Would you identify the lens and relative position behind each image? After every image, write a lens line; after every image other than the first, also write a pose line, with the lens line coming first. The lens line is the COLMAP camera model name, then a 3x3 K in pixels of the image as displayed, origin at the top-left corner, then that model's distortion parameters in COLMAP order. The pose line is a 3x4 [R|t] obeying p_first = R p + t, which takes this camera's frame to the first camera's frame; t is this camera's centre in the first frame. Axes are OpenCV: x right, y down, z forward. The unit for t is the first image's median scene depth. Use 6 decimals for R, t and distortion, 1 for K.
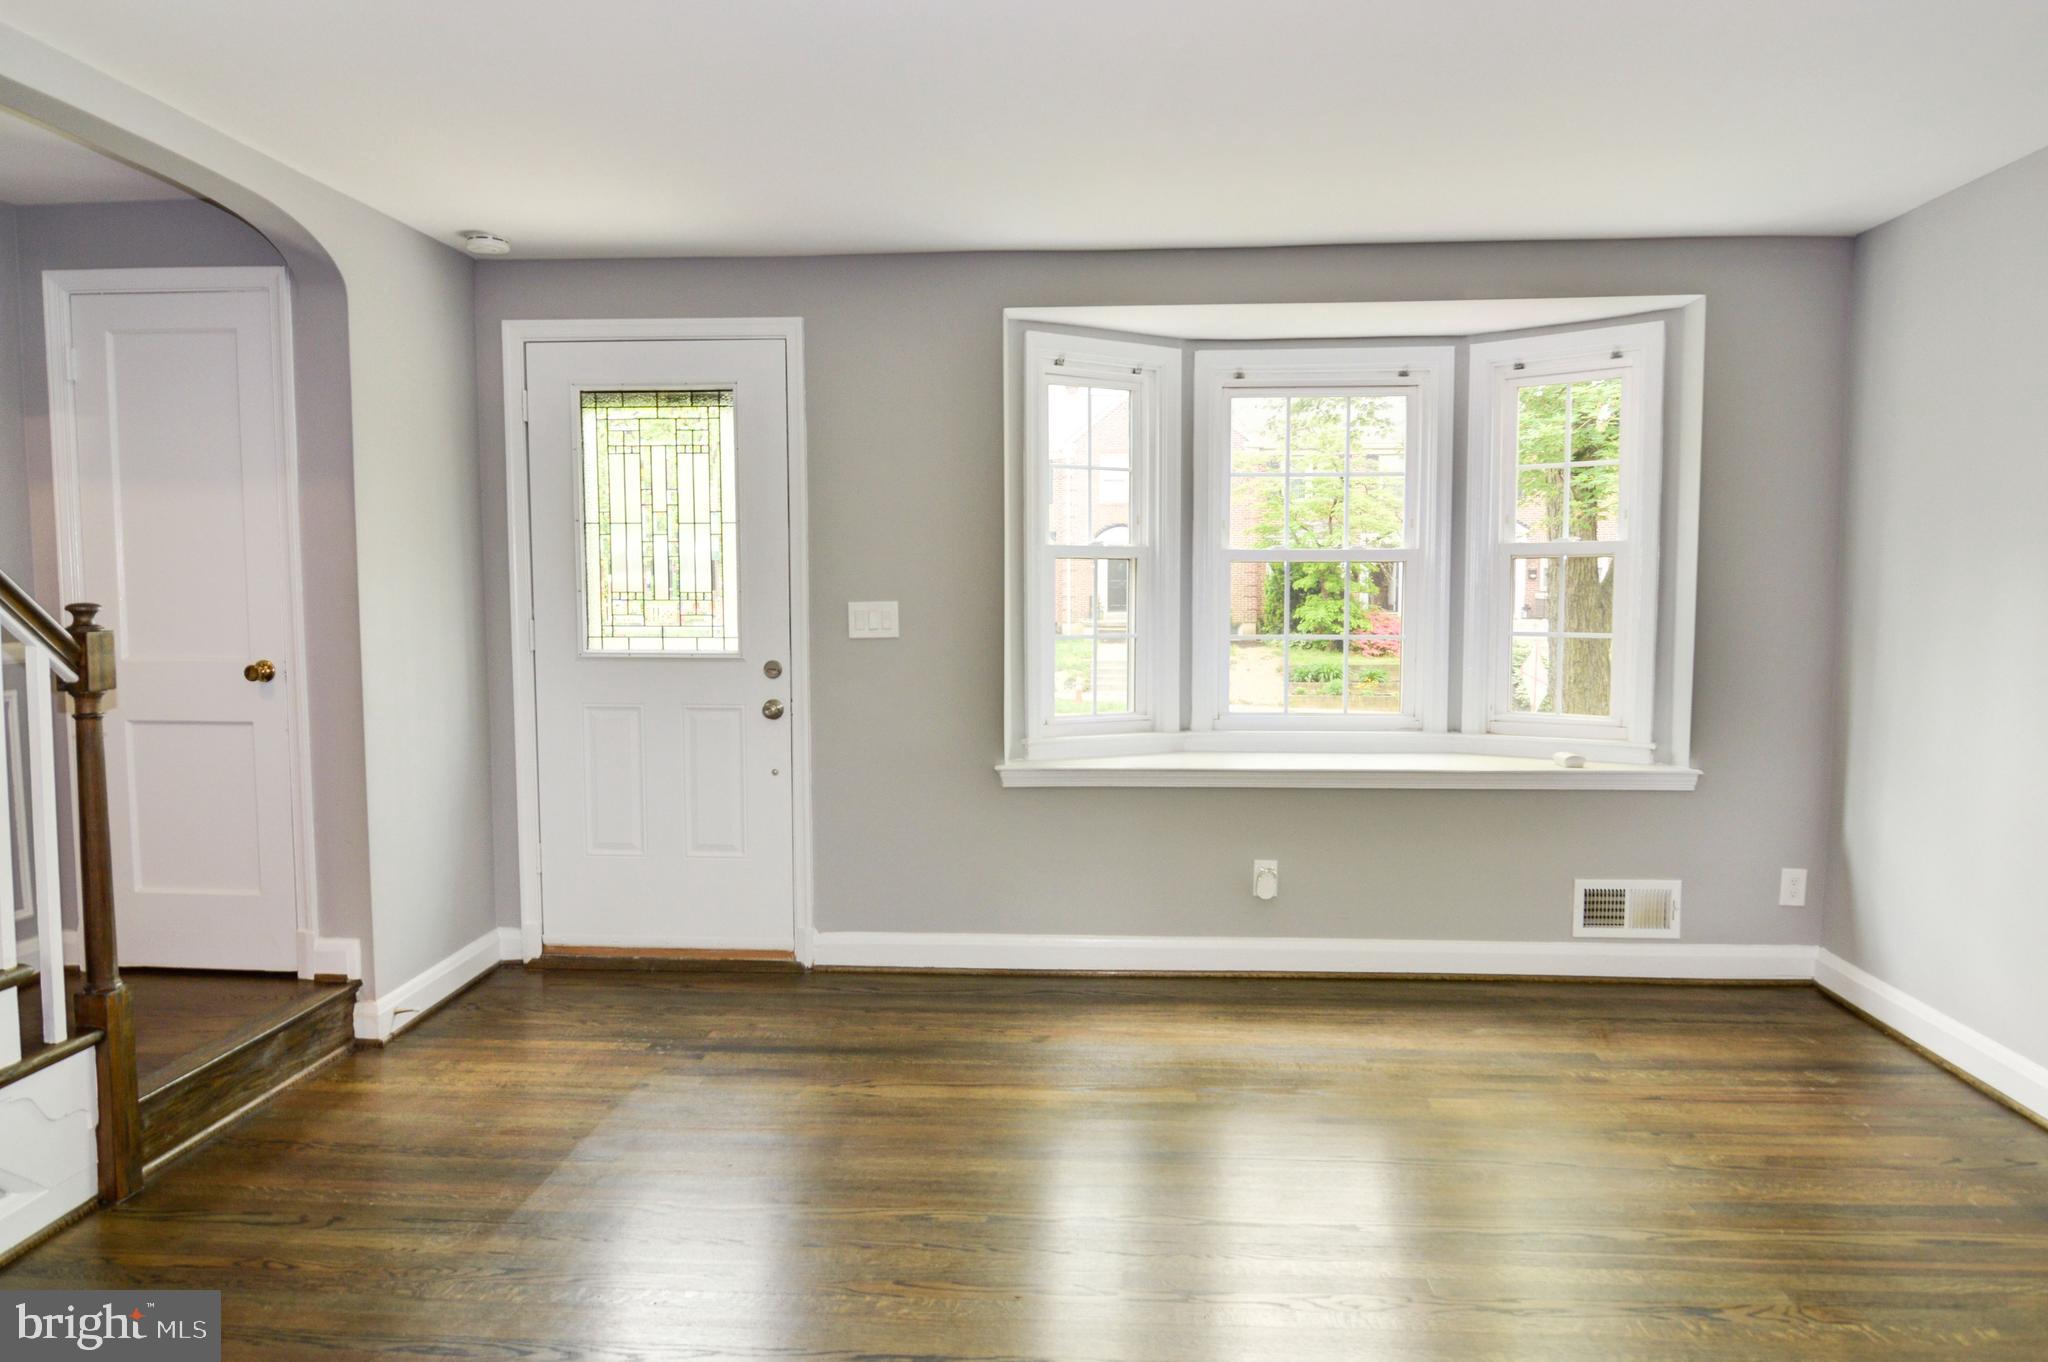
lens RADIAL K [[1280.2, 0, 1024.0], [0, 1280.2, 681.0], [0, 0, 1]] dist [0.002939, -0.025745]
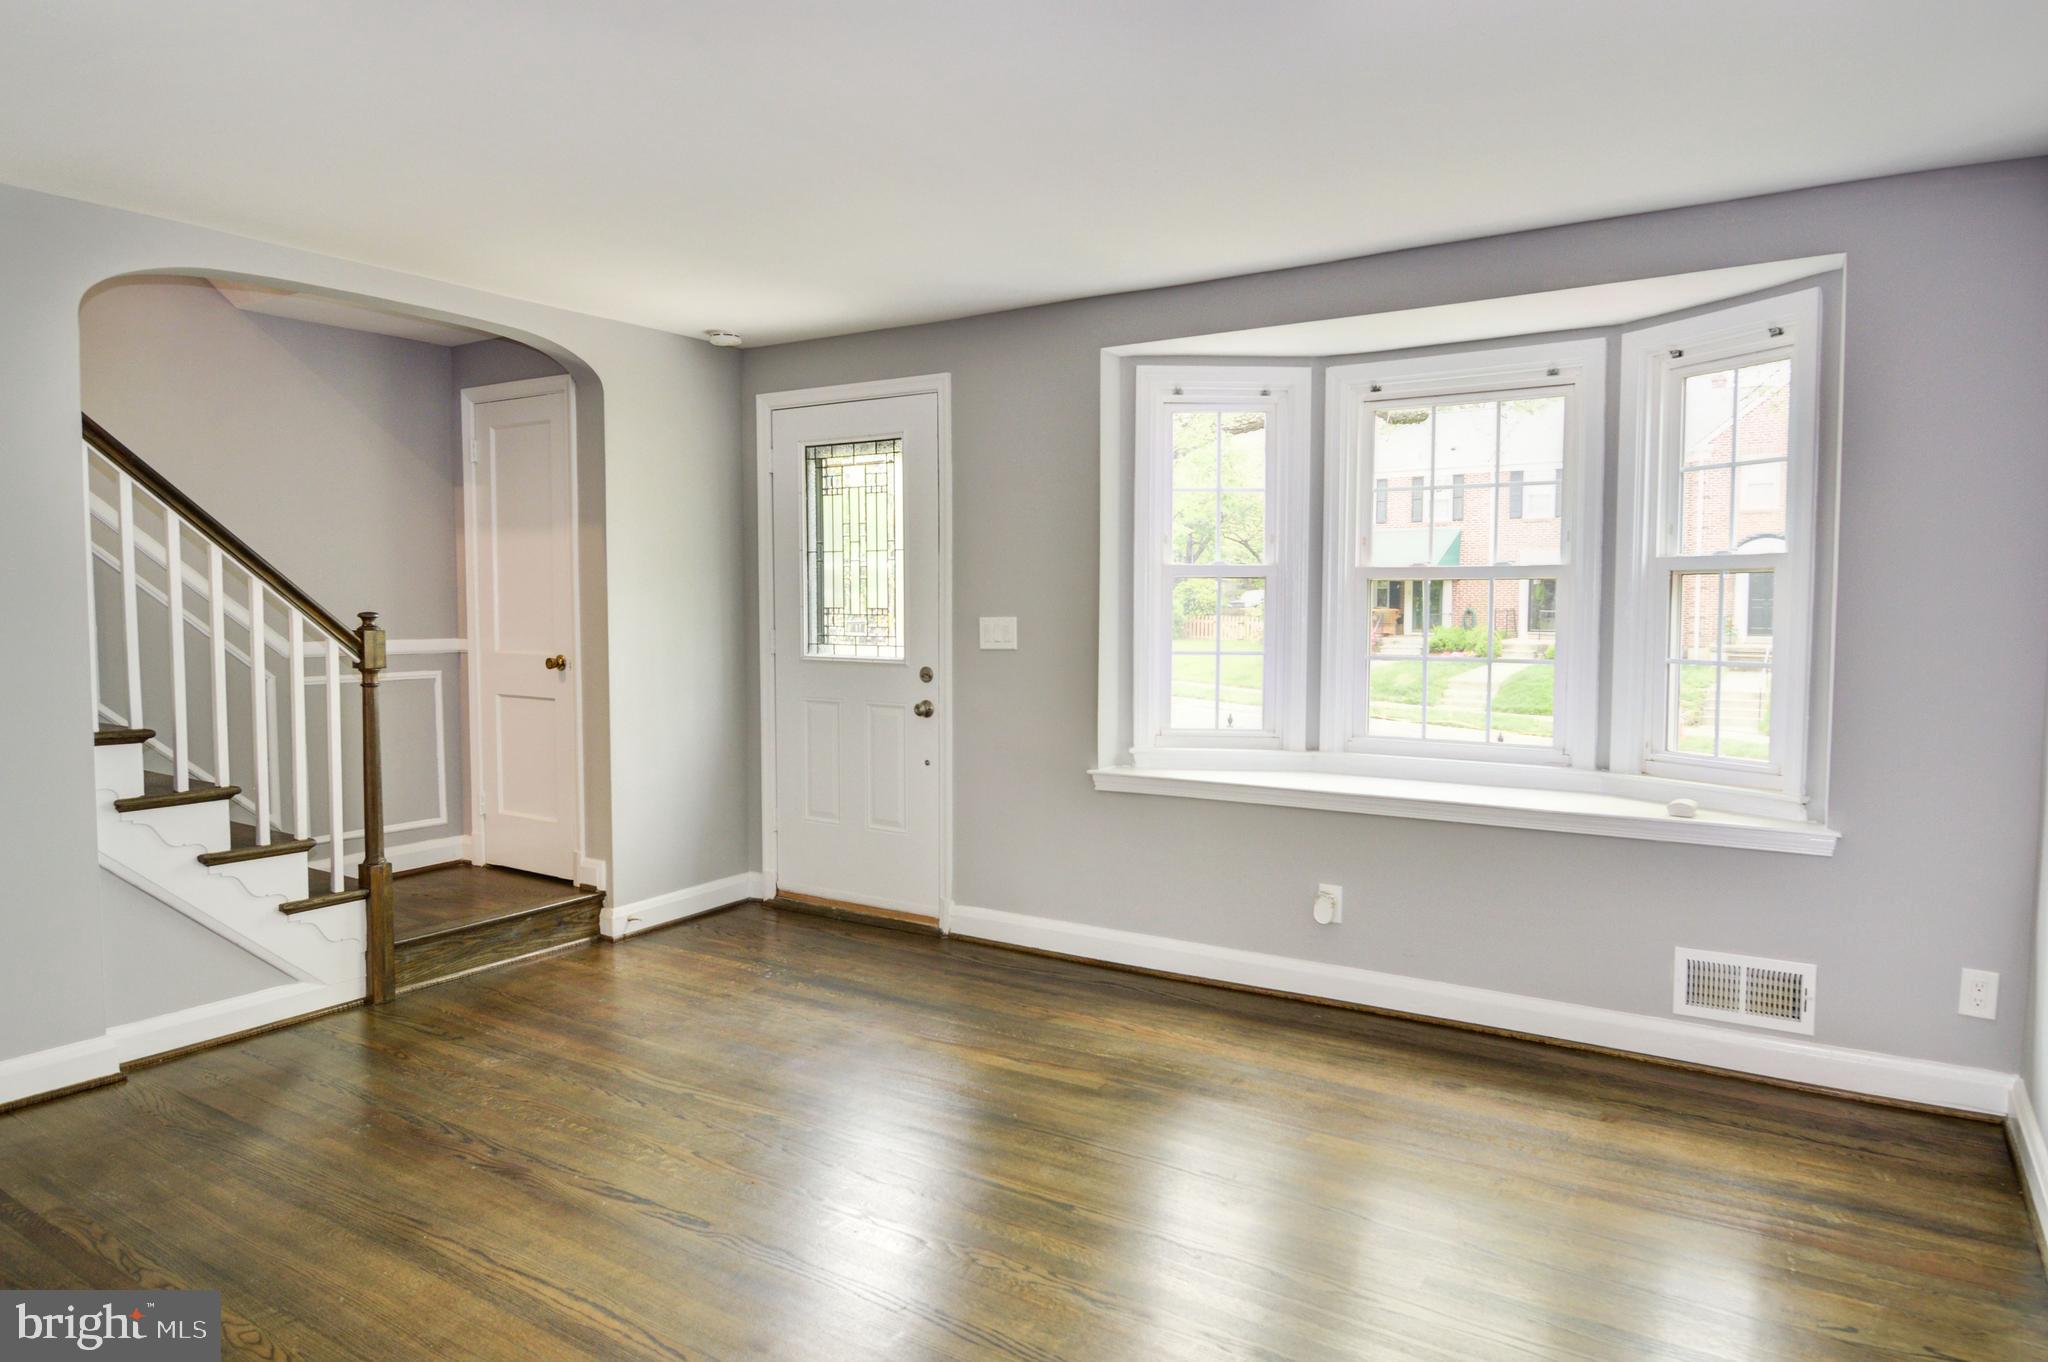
lens RADIAL K [[1280.2, 0, 1024.0], [0, 1280.2, 681.0], [0, 0, 1]] dist [0.002939, -0.025745]
pose [[0.865973, 0.033801, -0.498947, 0.473097], [-0.040765, 0.999164, -0.003063, -0.003178], [0.498426, 0.022992, 0.866627, 0.032294]]
